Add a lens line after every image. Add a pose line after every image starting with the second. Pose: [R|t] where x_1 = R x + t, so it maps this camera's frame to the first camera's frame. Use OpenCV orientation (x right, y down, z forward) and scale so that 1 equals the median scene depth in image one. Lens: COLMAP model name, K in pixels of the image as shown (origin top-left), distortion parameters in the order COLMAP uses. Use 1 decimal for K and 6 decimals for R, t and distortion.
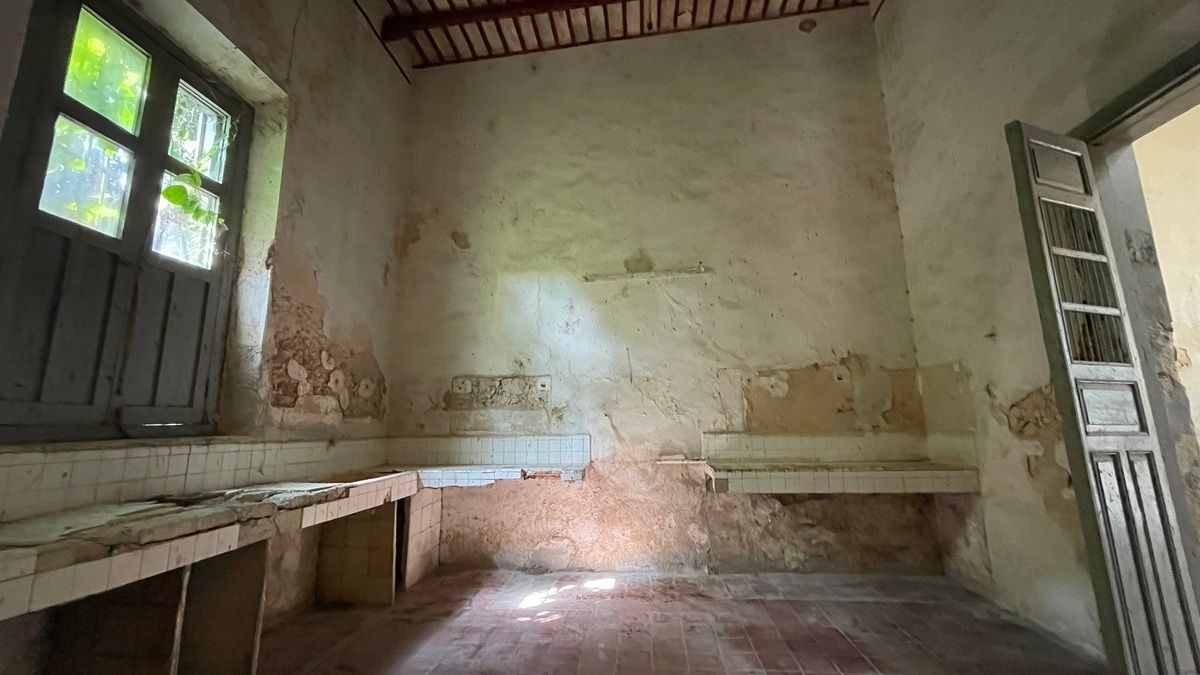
lens RADIAL K [[482.7, 0, 599.8], [0, 482.7, 338.9], [0, 0, 1]] dist [0.003028, -0.001189]
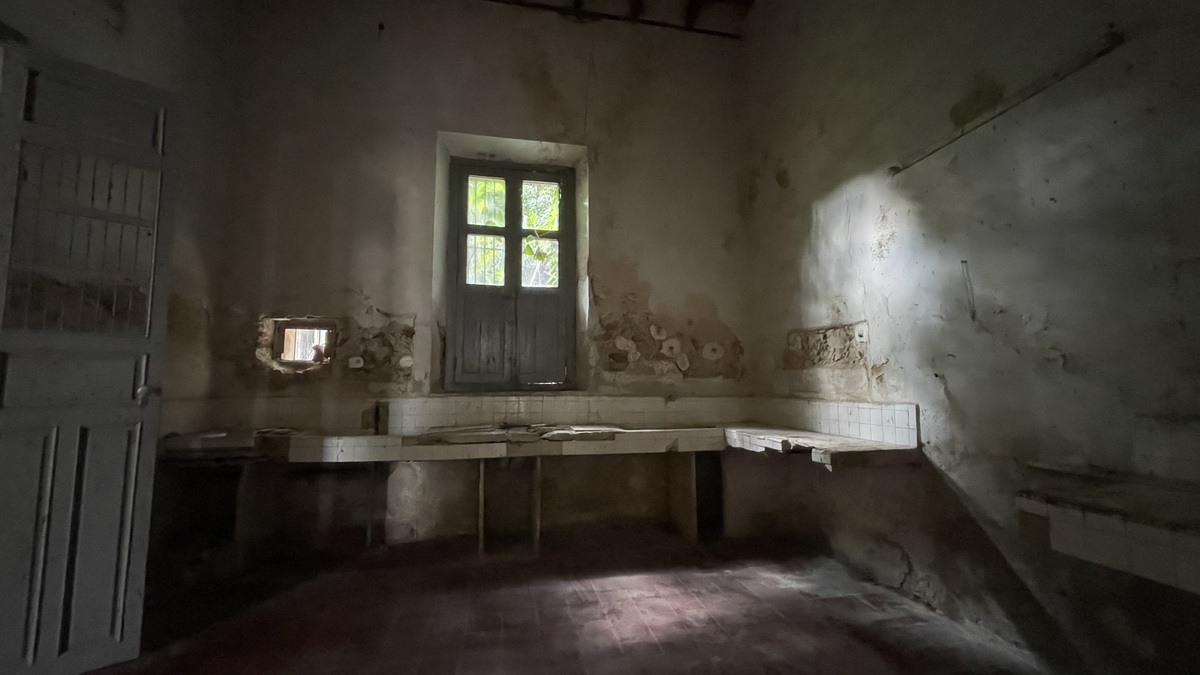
lens RADIAL K [[482.7, 0, 596.4], [0, 482.7, 334.7], [0, 0, 1]] dist [0.003028, -0.001189]
pose [[0.296763, -0.078559, -0.951714, 0.555786], [0.162907, 0.986167, -0.030605, 0.061533], [0.940953, -0.145959, 0.305456, 0.464195]]
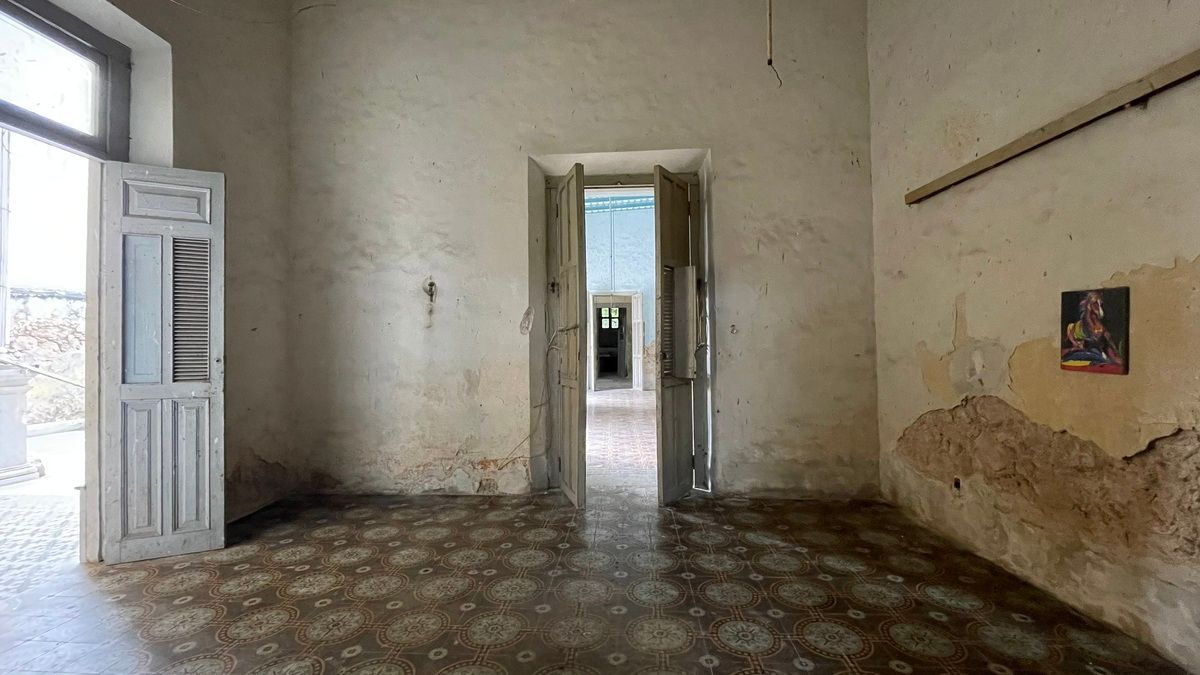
lens RADIAL K [[482.7, 0, 594.9], [0, 482.7, 339.0], [0, 0, 1]] dist [0.003028, -0.001189]
pose [[0.055040, 0.009720, -0.998437, 5.808680], [0.180027, 0.983468, 0.019499, -0.141703], [0.982121, -0.180819, 0.052380, 0.083737]]
